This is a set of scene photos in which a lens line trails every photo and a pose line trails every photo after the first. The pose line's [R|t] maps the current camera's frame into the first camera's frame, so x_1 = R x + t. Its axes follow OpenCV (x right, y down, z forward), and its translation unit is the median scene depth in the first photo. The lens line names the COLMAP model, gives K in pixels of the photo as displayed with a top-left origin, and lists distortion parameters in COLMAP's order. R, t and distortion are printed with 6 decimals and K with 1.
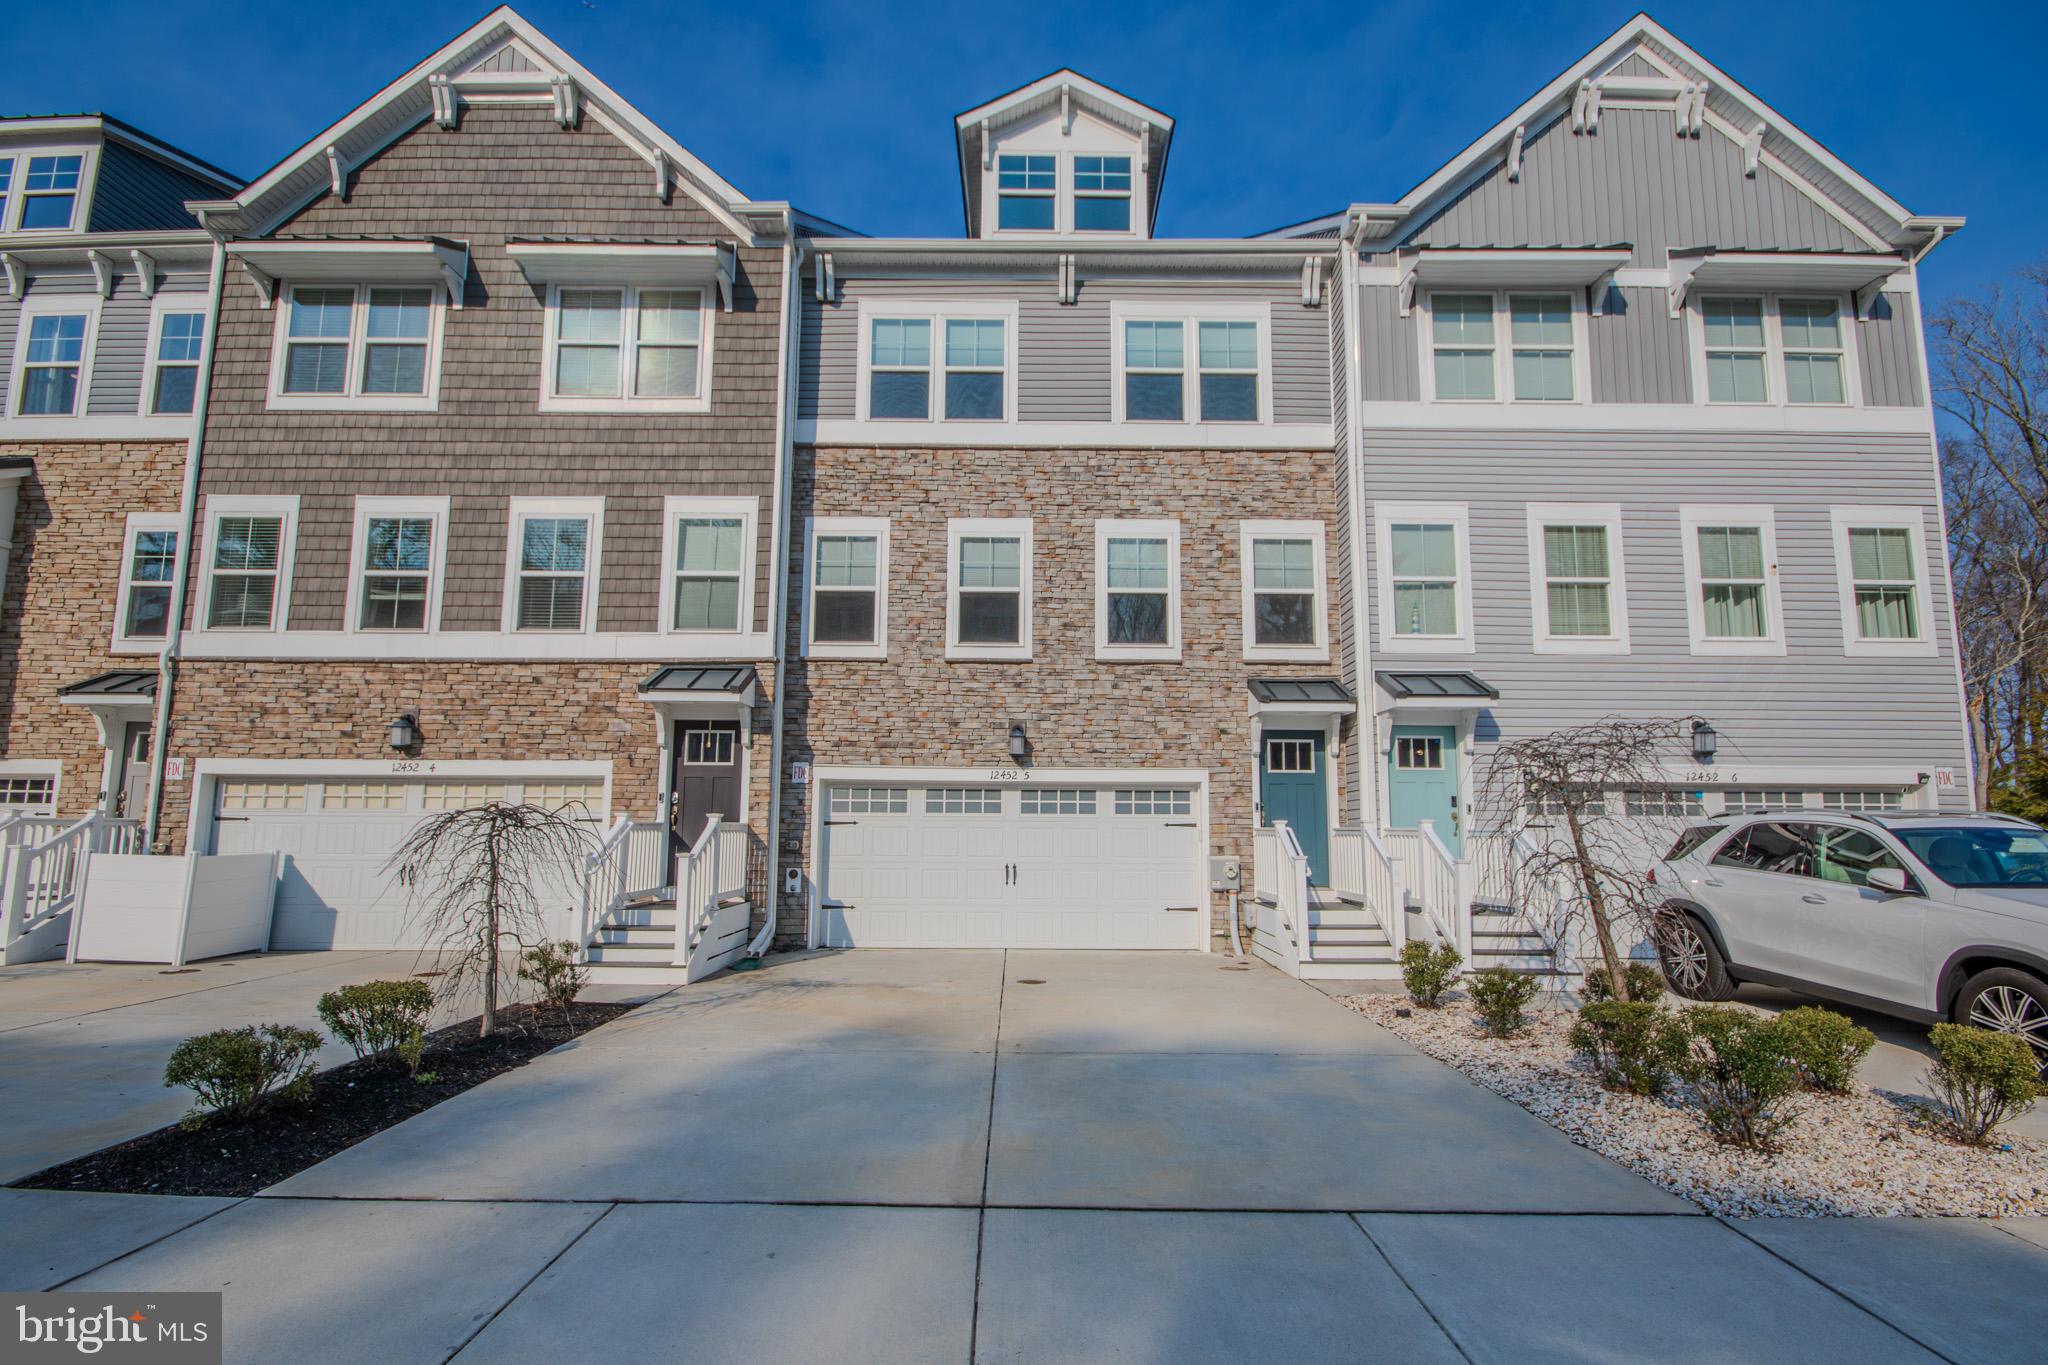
lens RADIAL K [[945.8, 0, 1023.2], [0, 945.8, 707.3], [0, 0, 1]] dist [0.000149, -0.000736]
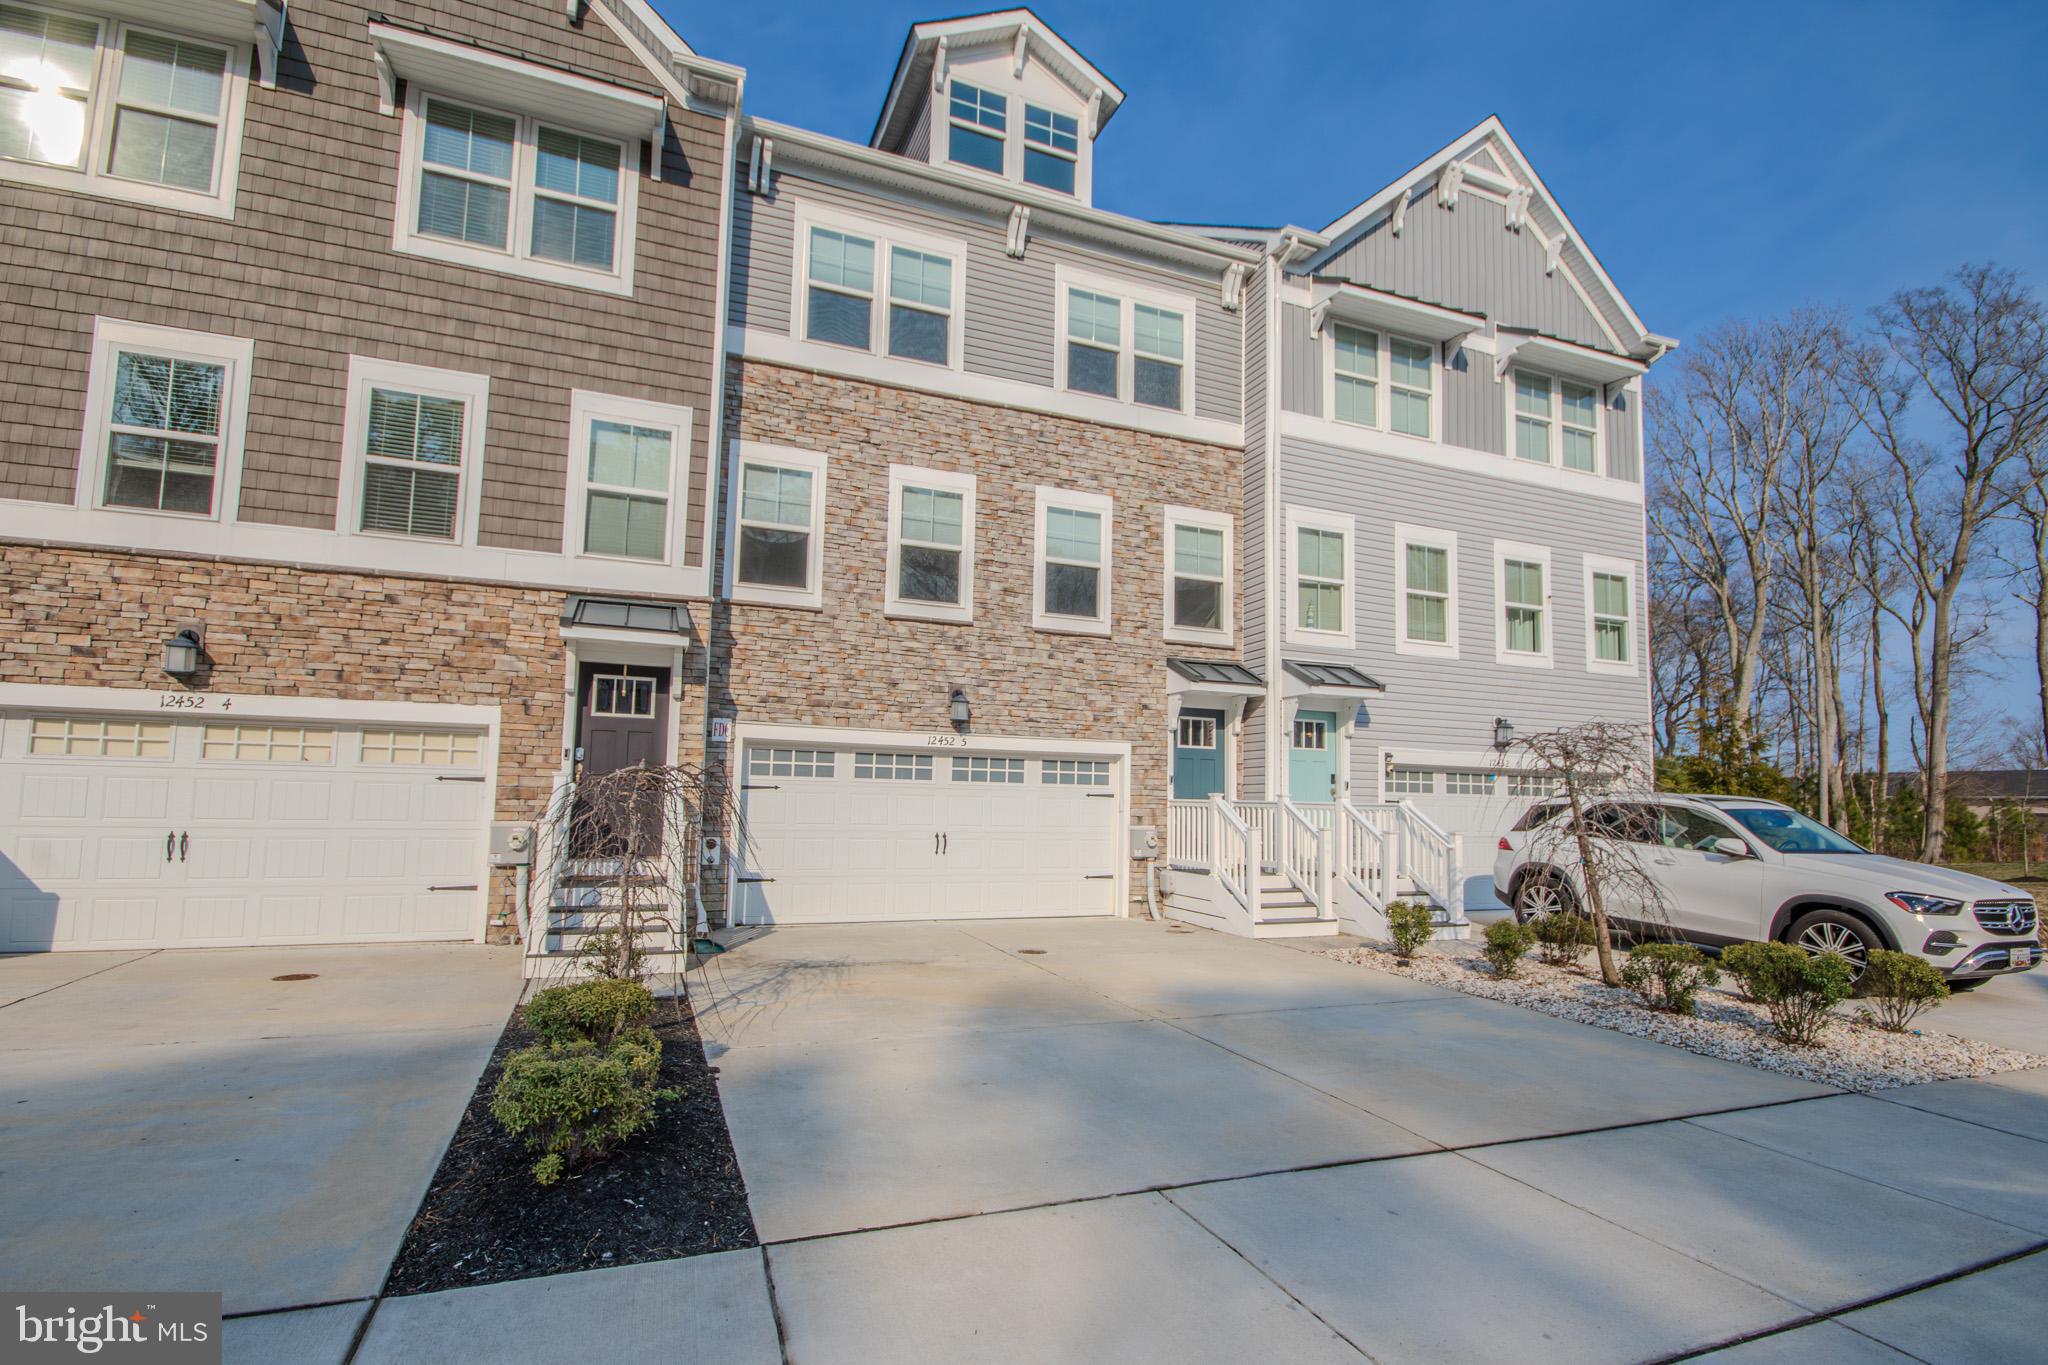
lens RADIAL K [[972.1, 0, 1030.6], [0, 972.1, 707.0], [0, 0, 1]] dist [0.002202, -0.000029]
pose [[0.927537, 0.048932, 0.370513, -0.300541], [-0.063387, 0.997626, 0.026932, 0.004957], [-0.368316, -0.048466, 0.928437, 0.050870]]
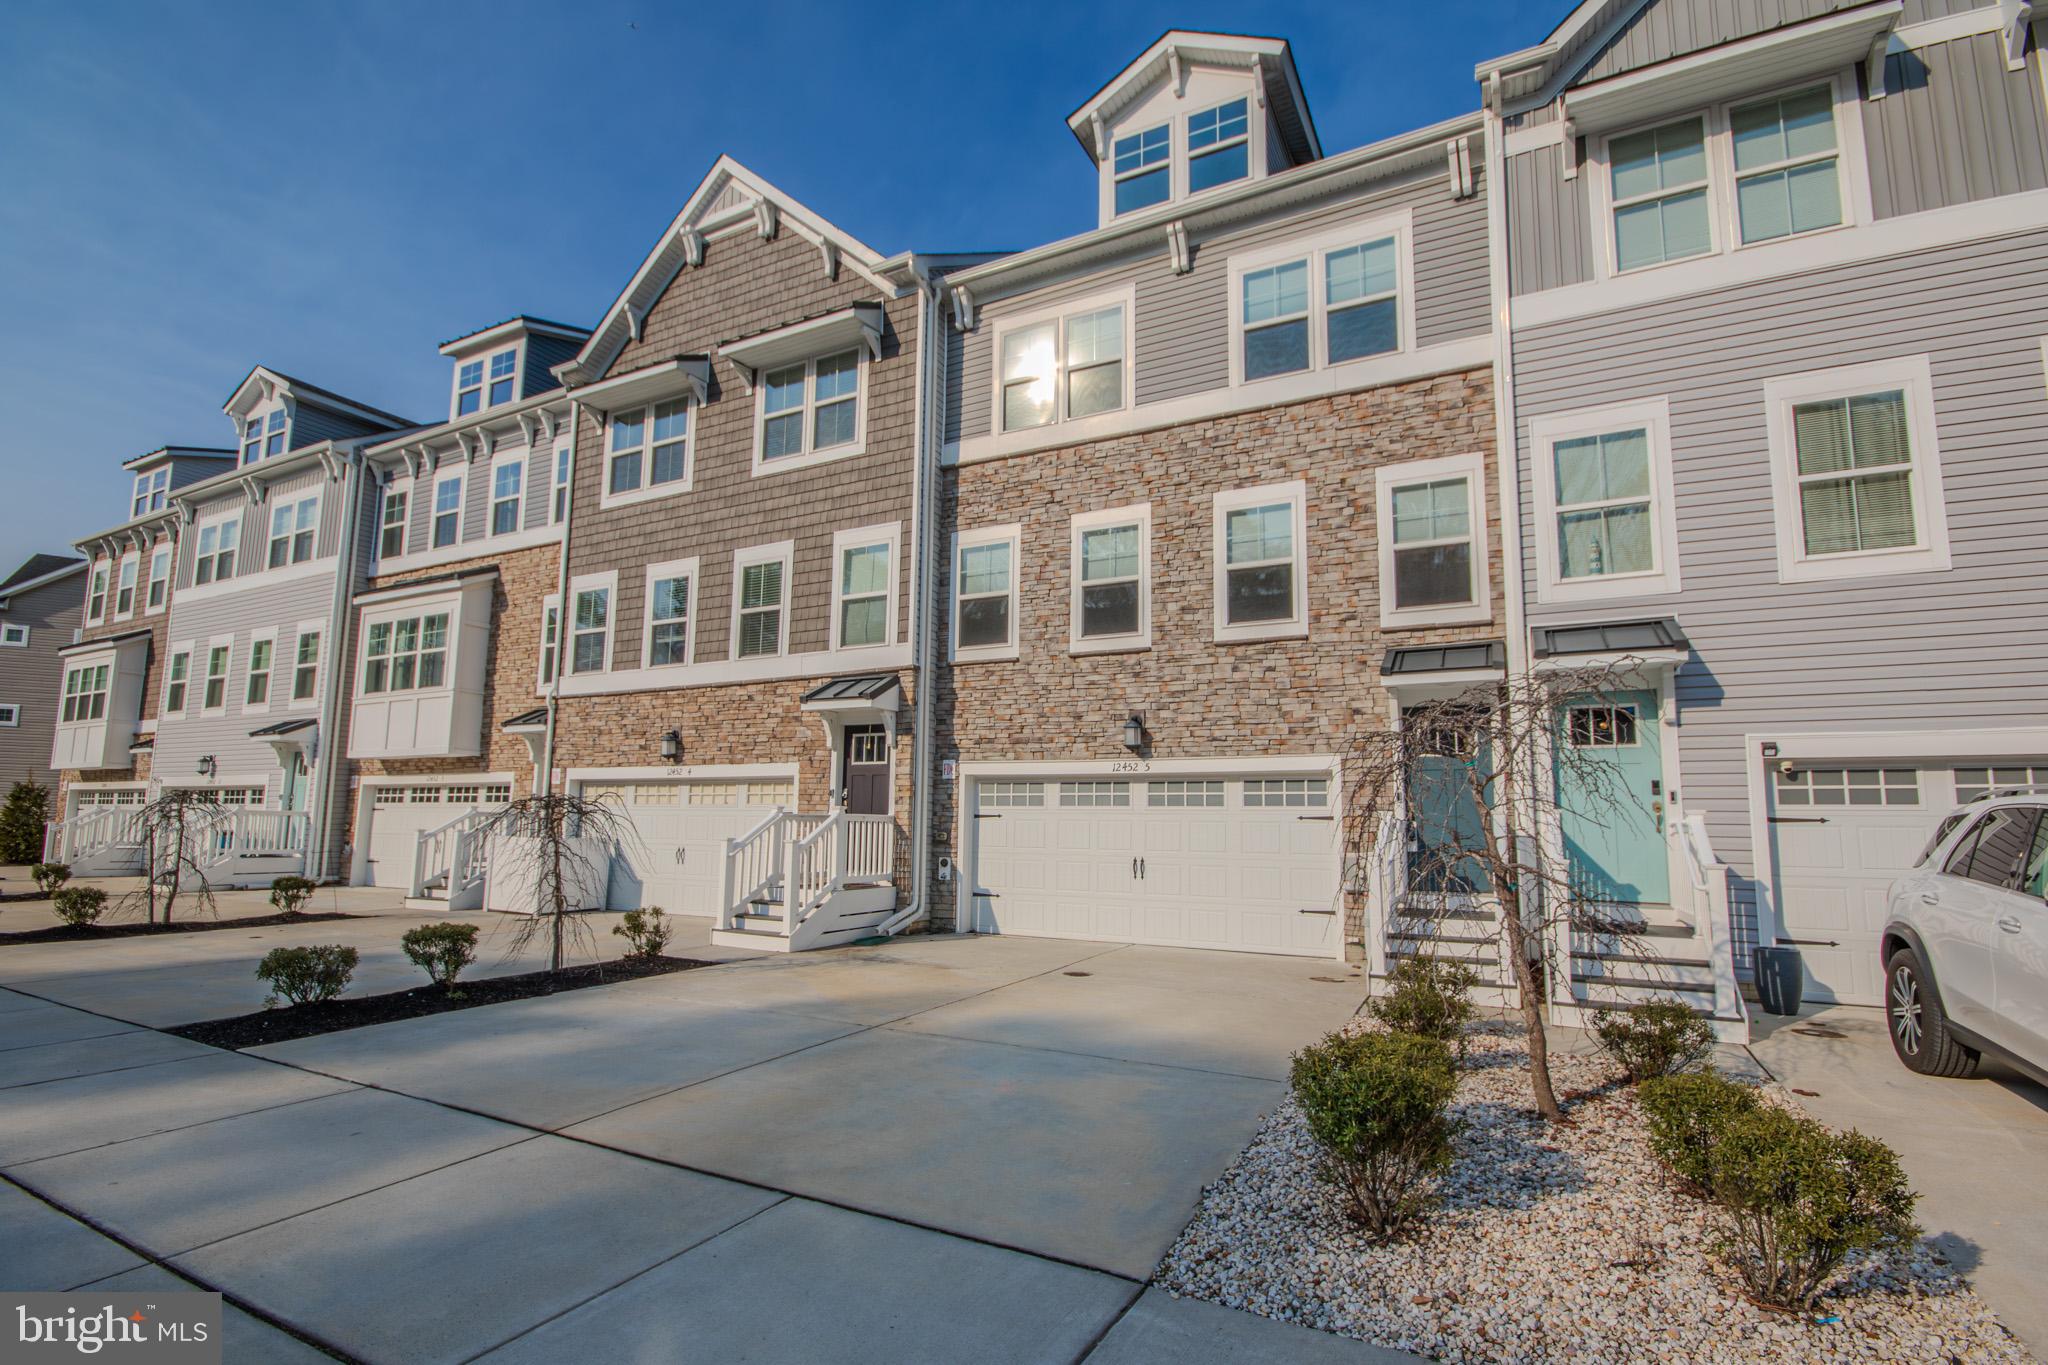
lens RADIAL K [[945.0, 0, 1028.2], [0, 945.0, 704.2], [0, 0, 1]] dist [0.001534, 0.000325]
pose [[0.886136, -0.054030, -0.460265, 0.342932], [0.052722, 0.998486, -0.015707, 0.016292], [0.460417, -0.010348, 0.887642, 0.079172]]
